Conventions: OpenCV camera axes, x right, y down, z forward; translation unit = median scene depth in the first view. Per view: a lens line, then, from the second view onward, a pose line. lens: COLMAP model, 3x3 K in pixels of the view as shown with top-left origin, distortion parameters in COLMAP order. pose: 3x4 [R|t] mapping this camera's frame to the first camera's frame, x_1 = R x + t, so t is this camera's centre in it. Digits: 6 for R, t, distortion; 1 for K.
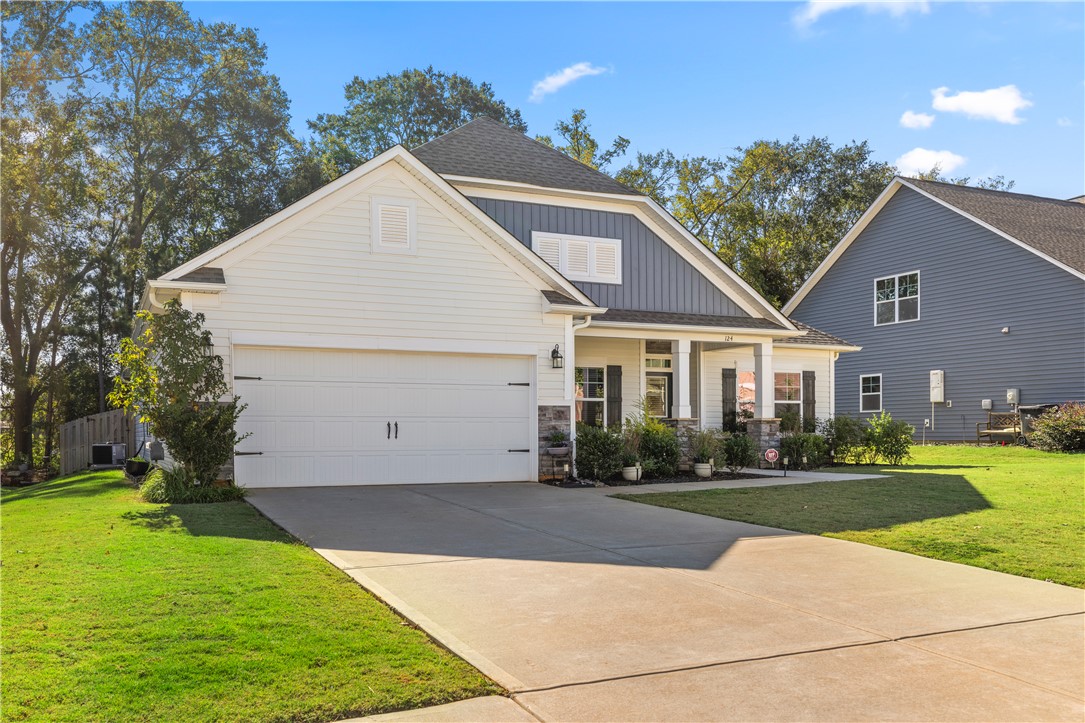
lens RADIAL K [[856.3, 0, 510.4], [0, 856.3, 431.2], [0, 0, 1]] dist [0.003107, -0.004514]
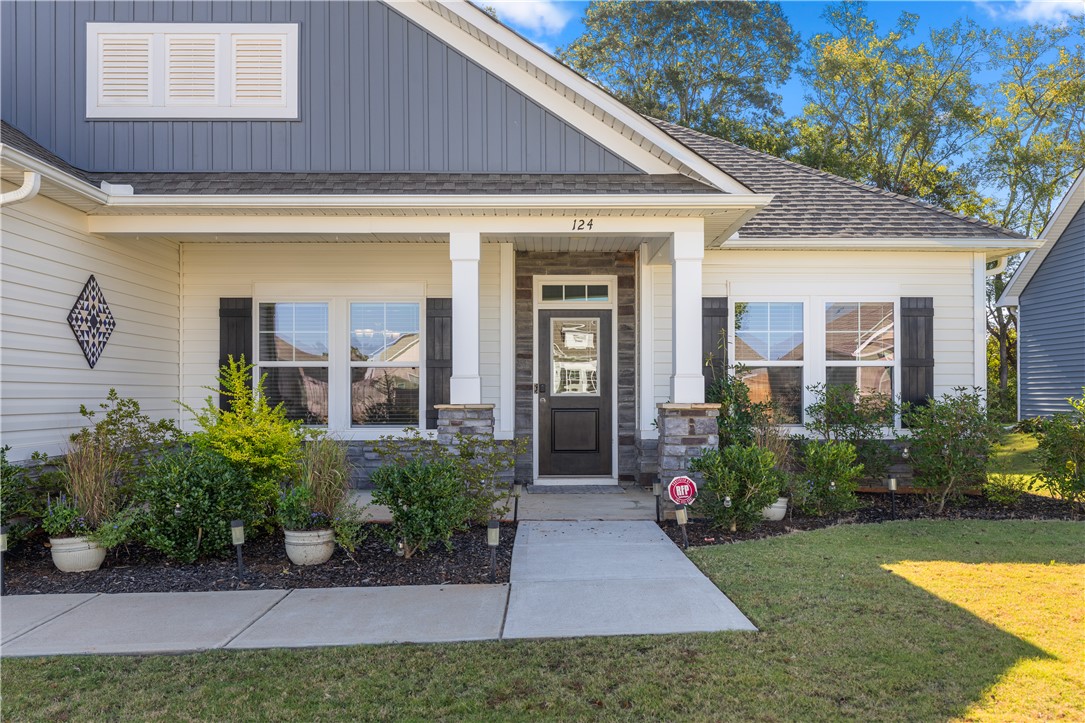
lens RADIAL K [[874.0, 0, 535.7], [0, 874.0, 392.4], [0, 0, 1]] dist [0.006752, 0.000069]
pose [[0.929701, 0.000309, -0.368316, 0.391226], [-0.000127, 1.000000, 0.000519, -0.020910], [0.368316, -0.000435, 0.929701, 0.558230]]
